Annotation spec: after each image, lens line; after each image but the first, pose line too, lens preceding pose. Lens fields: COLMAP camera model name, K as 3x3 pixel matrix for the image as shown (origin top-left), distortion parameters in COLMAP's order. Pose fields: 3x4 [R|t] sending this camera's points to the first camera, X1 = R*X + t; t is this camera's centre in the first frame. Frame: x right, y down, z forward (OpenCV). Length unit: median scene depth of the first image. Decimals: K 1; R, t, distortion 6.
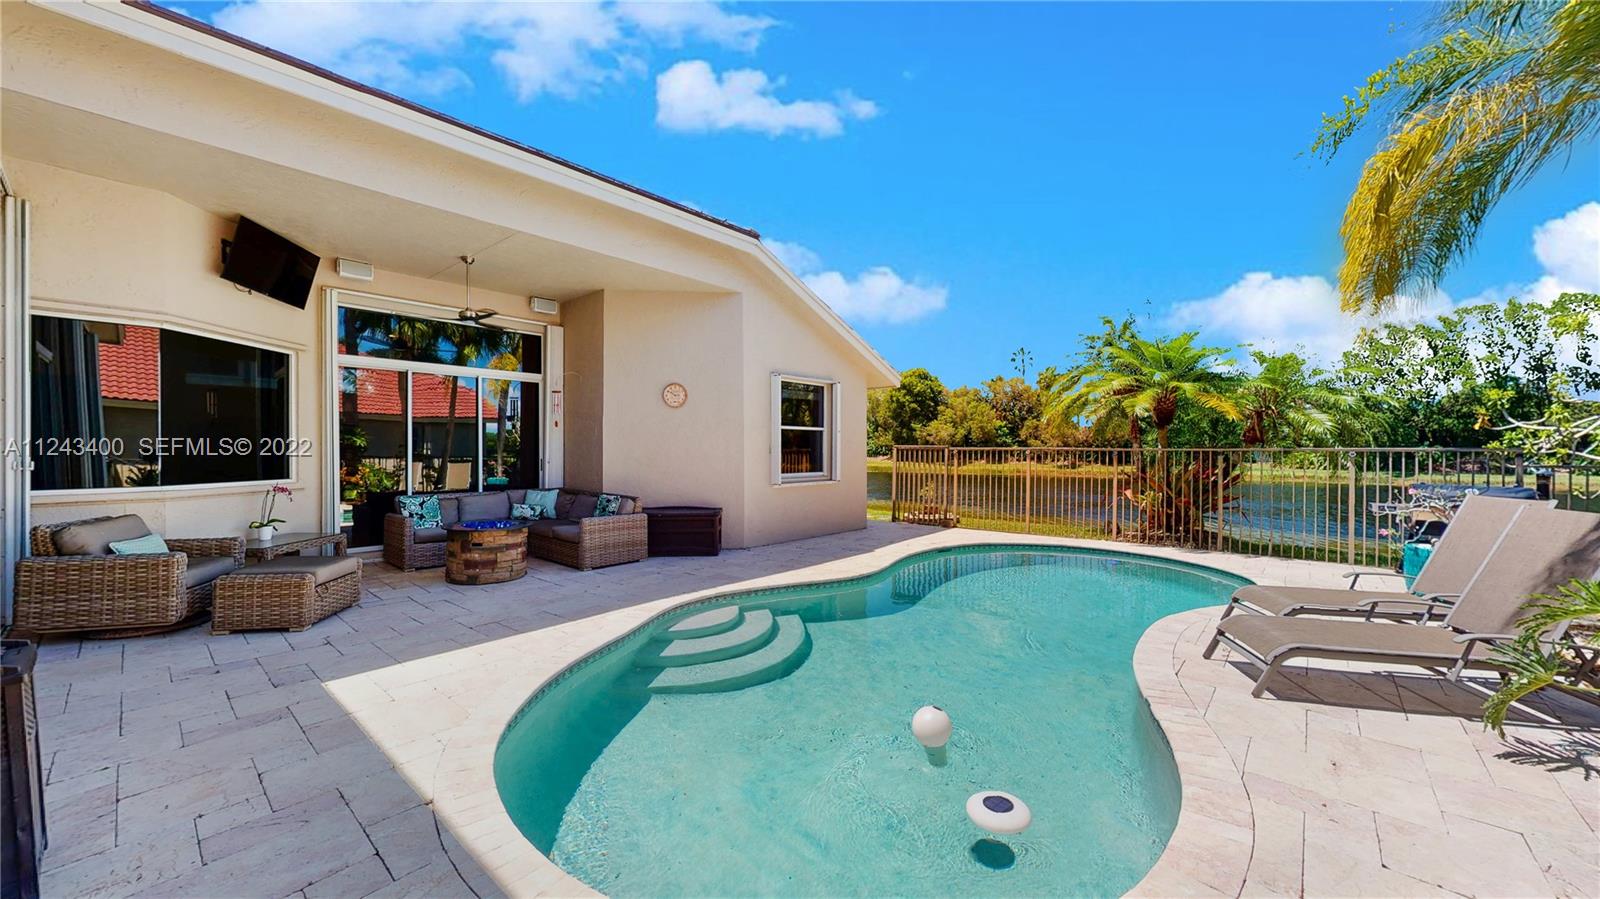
lens RADIAL K [[589.7, 0, 805.3], [0, 589.7, 452.3], [0, 0, 1]] dist [-0.001359, -0.000084]
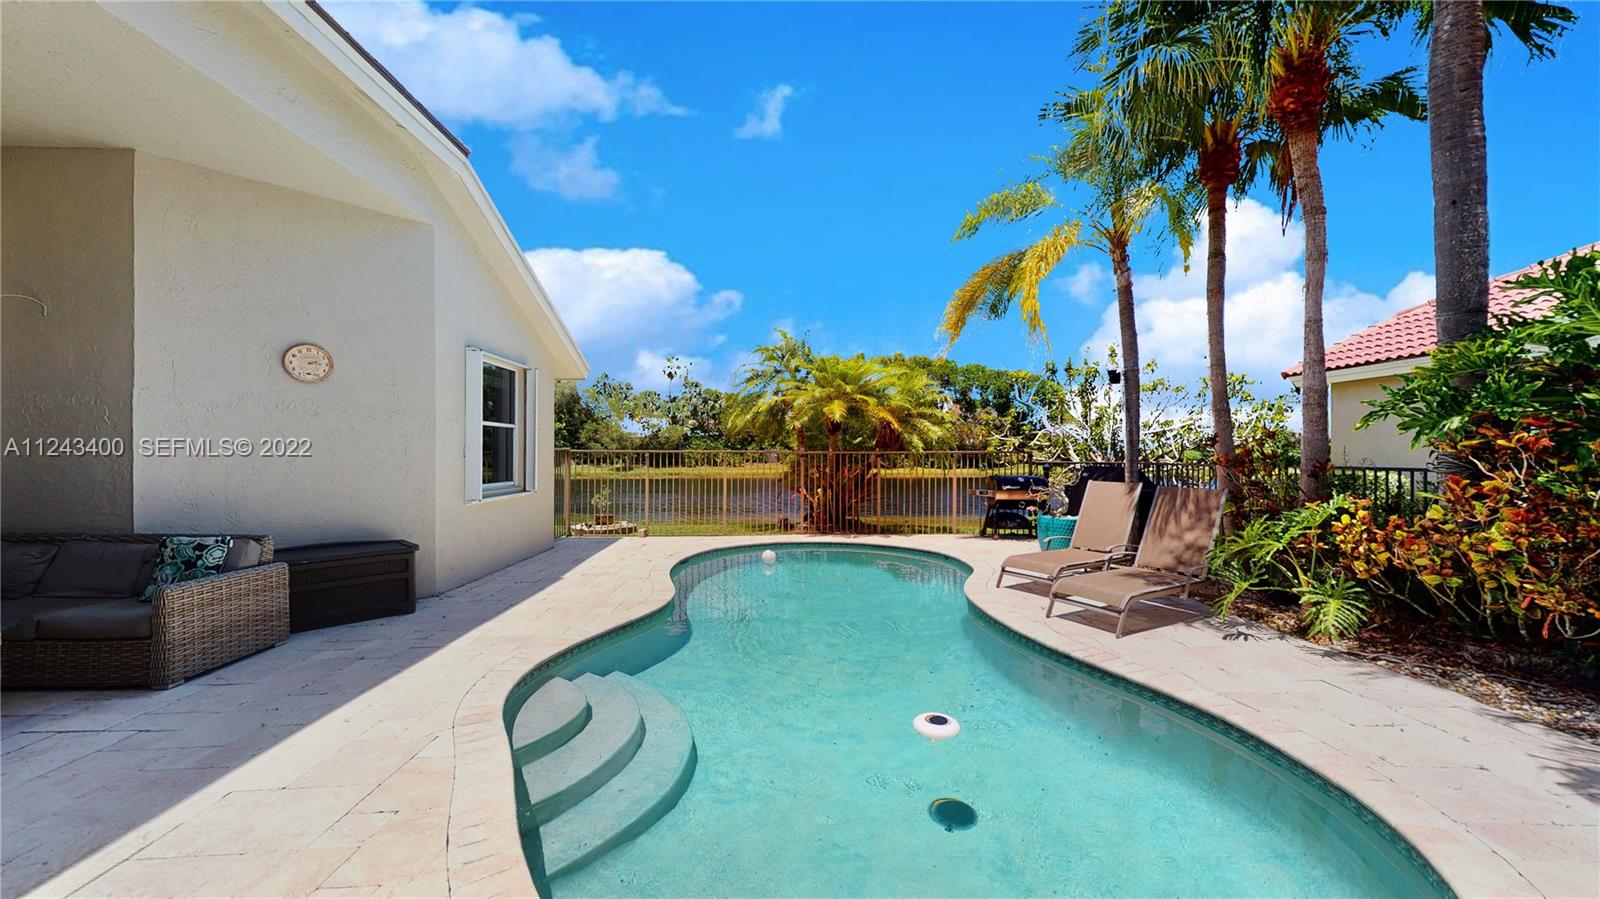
lens RADIAL K [[589.7, 0, 805.3], [0, 589.7, 452.3], [0, 0, 1]] dist [-0.001359, -0.000084]
pose [[0.738479, 0.000181, 0.674276, -0.200811], [0.003442, 0.999986, -0.004039, -0.000016], [-0.674267, 0.005304, 0.738468, 0.160499]]
